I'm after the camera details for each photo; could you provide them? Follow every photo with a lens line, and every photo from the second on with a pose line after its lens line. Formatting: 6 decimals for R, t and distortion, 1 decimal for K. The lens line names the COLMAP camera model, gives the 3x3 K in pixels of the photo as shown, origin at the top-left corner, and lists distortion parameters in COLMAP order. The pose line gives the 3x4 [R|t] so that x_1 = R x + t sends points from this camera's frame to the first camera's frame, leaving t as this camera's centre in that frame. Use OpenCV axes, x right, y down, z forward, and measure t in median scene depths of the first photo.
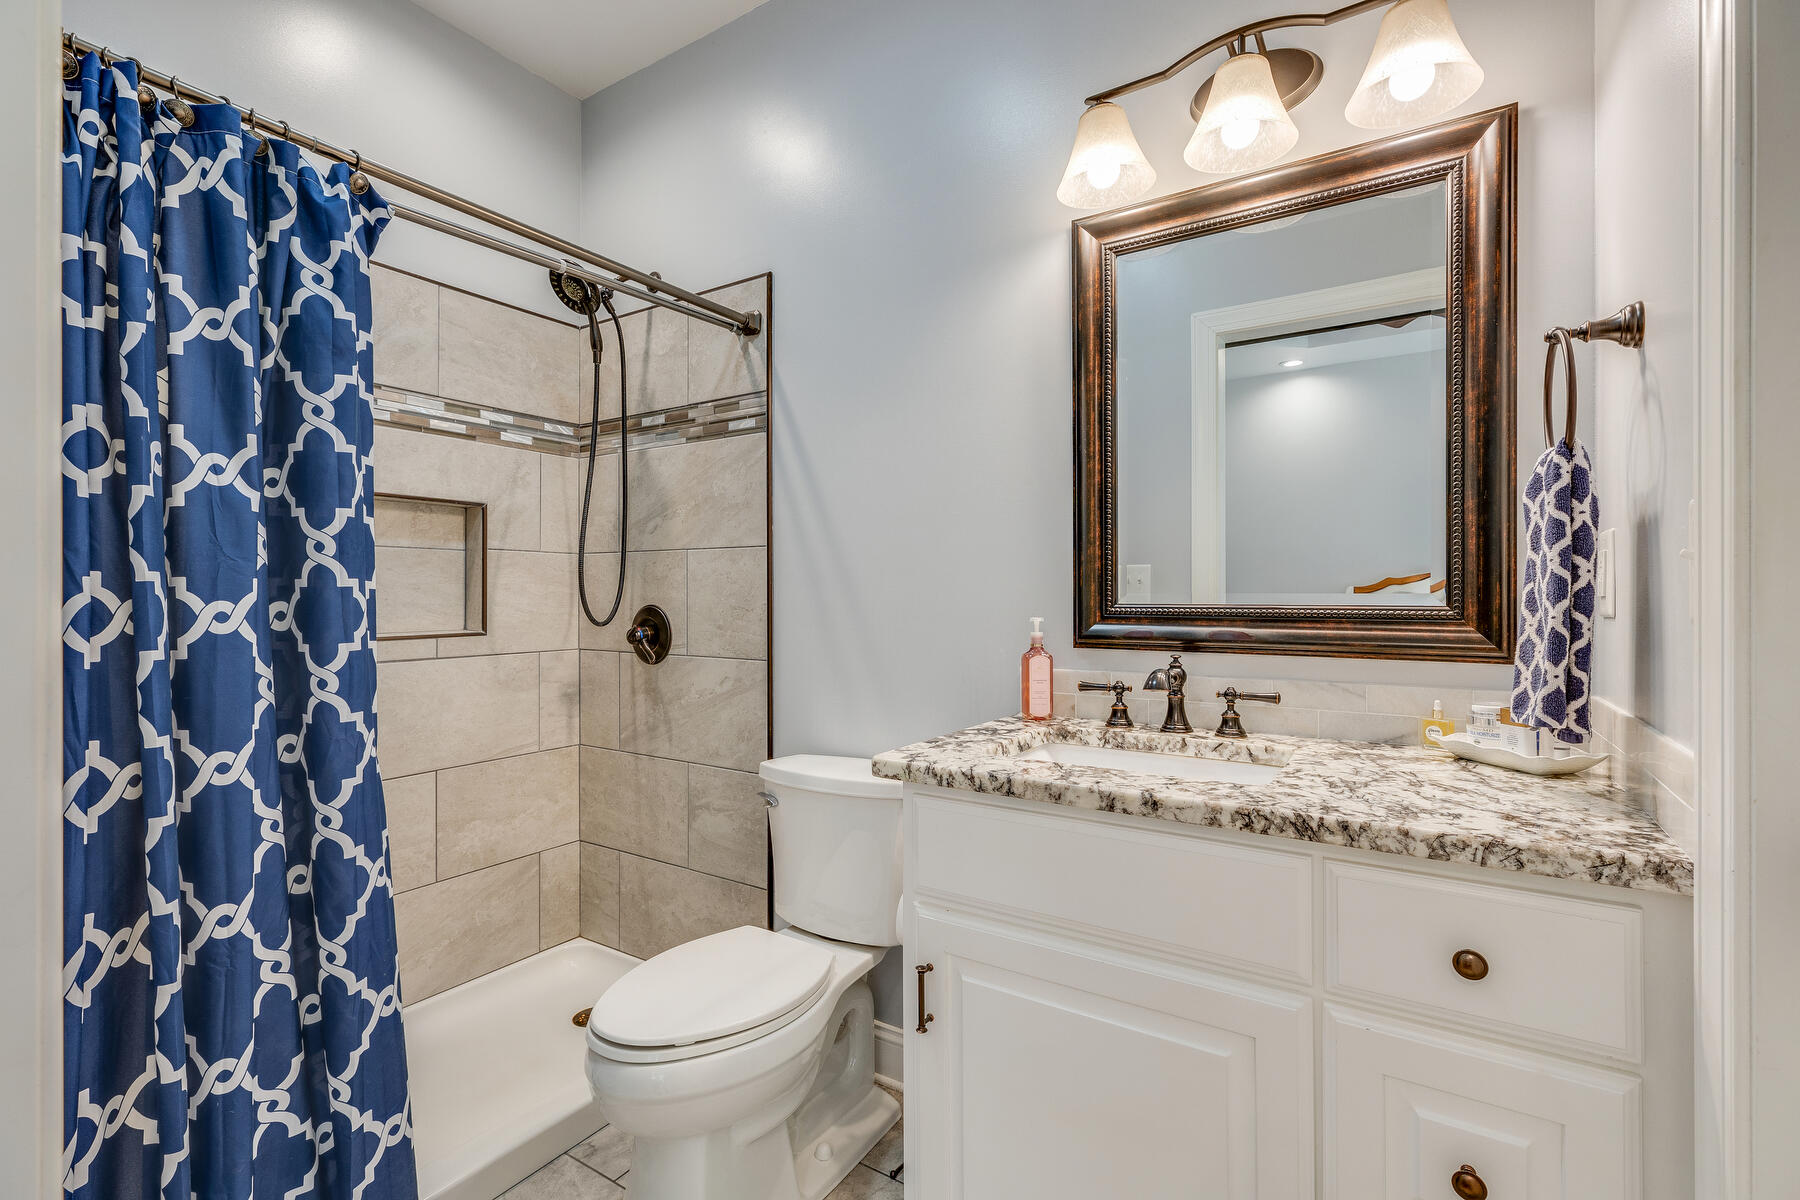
lens RADIAL K [[806.9, 0, 899.1], [0, 806.9, 595.0], [0, 0, 1]] dist [0.001092, 0.000387]
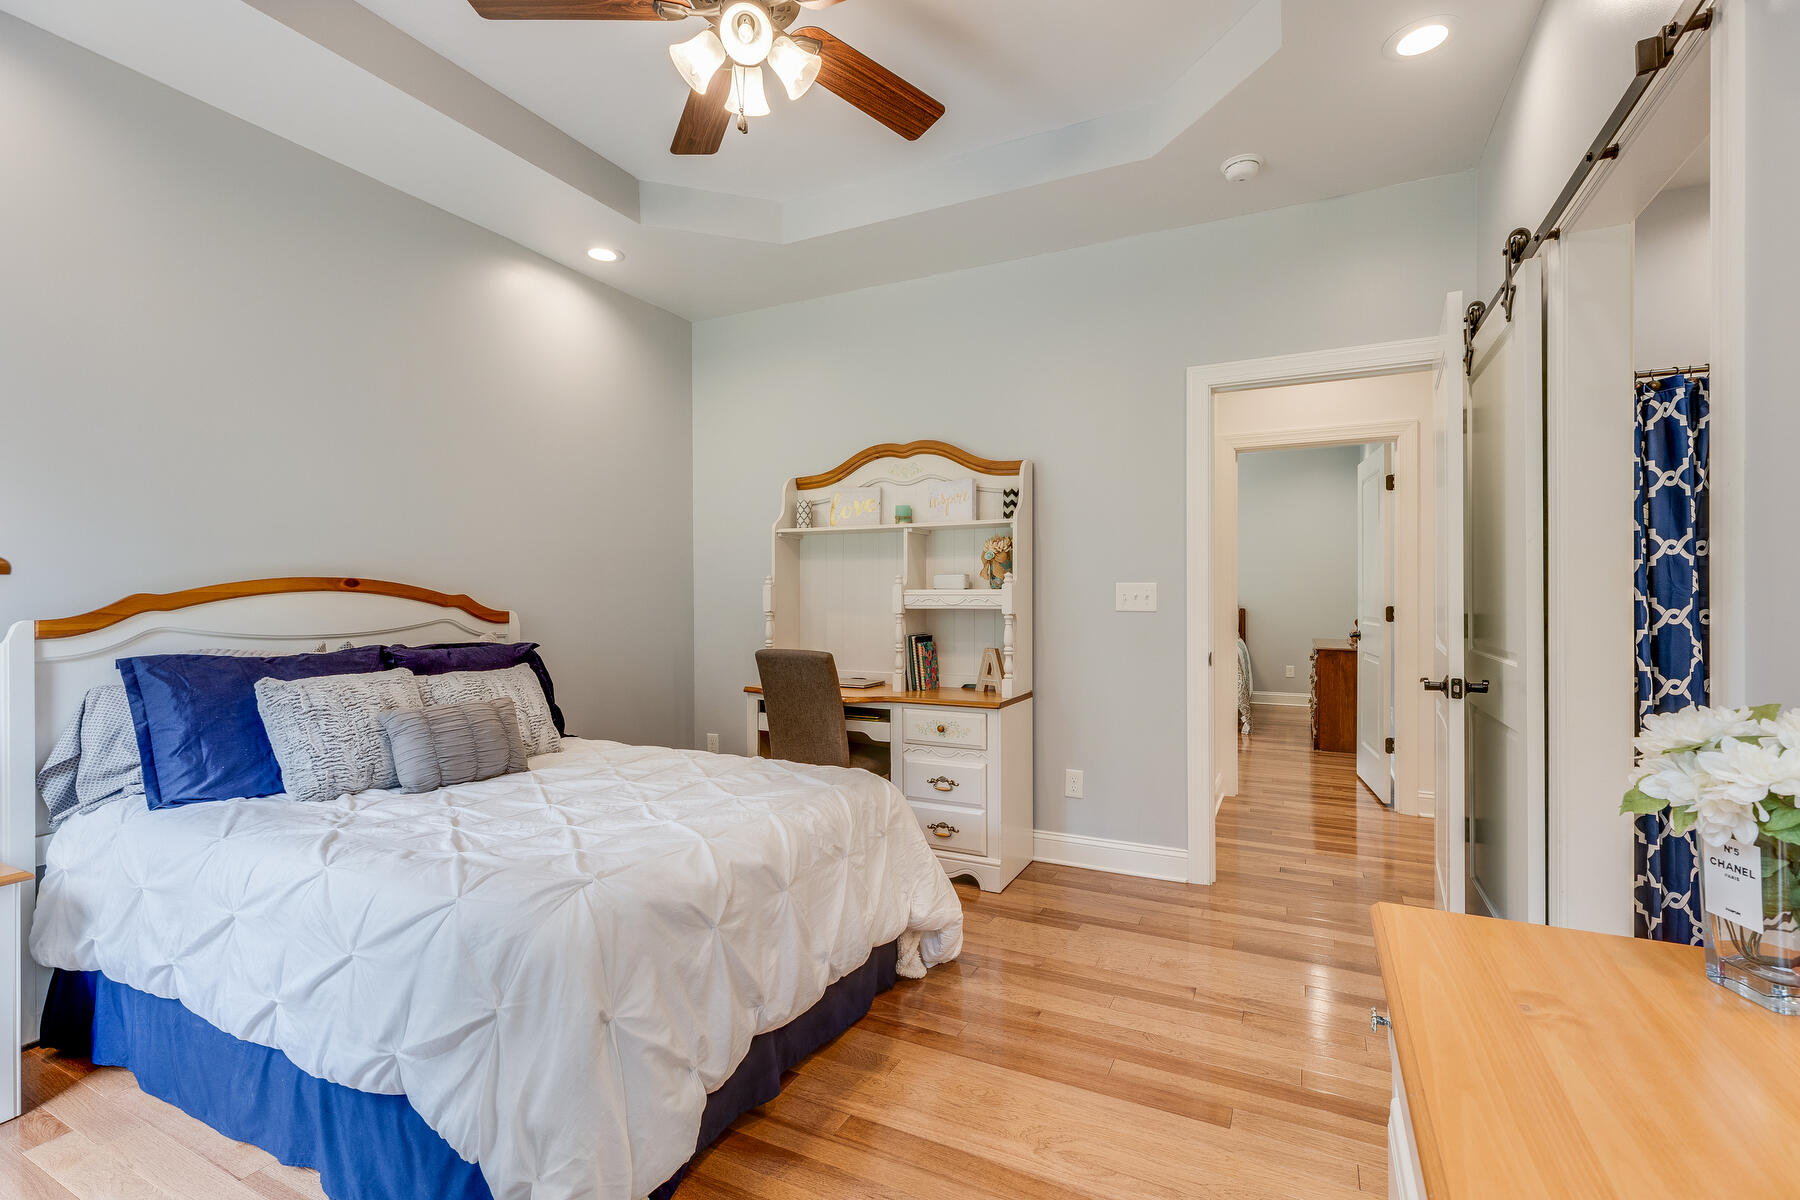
lens RADIAL K [[806.9, 0, 897.3], [0, 806.9, 602.5], [0, 0, 1]] dist [0.001092, 0.000387]
pose [[0.112380, 0.001688, -0.993664, 1.044445], [0.001503, 0.999997, 0.001868, -0.016335], [0.993664, -0.001703, 0.112377, -1.270343]]
